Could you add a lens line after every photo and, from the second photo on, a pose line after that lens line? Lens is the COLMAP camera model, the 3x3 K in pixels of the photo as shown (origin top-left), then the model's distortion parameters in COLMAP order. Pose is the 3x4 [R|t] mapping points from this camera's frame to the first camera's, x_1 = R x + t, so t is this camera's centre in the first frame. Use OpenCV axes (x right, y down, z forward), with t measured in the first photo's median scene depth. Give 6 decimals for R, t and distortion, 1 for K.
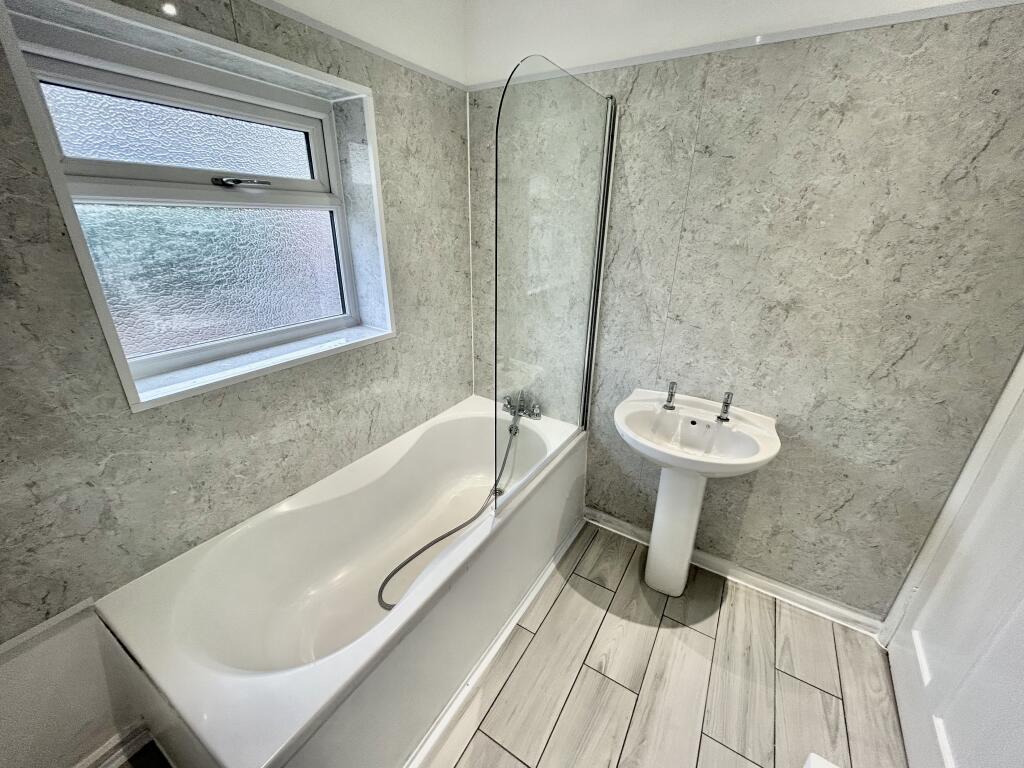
lens RADIAL K [[410.4, 0, 512.0], [0, 410.4, 384.0], [0, 0, 1]] dist [-0.000867, 0.000093]
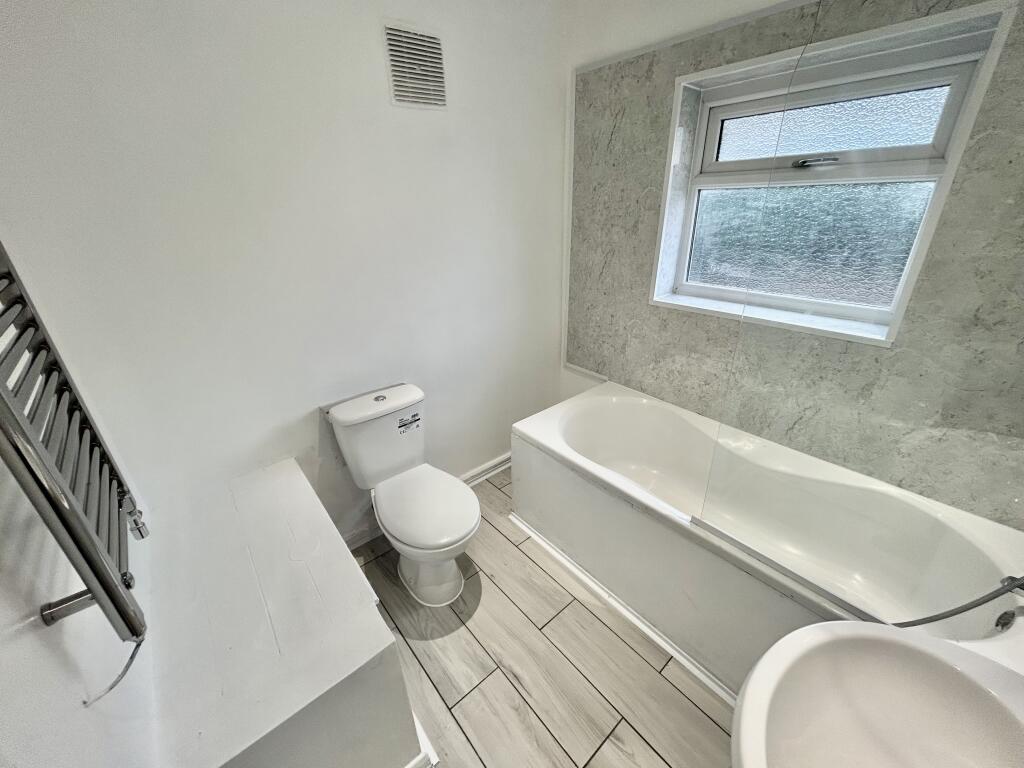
lens RADIAL K [[410.4, 0, 512.0], [0, 410.4, 384.0], [0, 0, 1]] dist [-0.000867, 0.000093]
pose [[-0.306356, 0.378834, -0.873287, 0.804618], [-0.341214, 0.812734, 0.472267, -0.235435], [0.888661, 0.442660, -0.119722, 0.643869]]
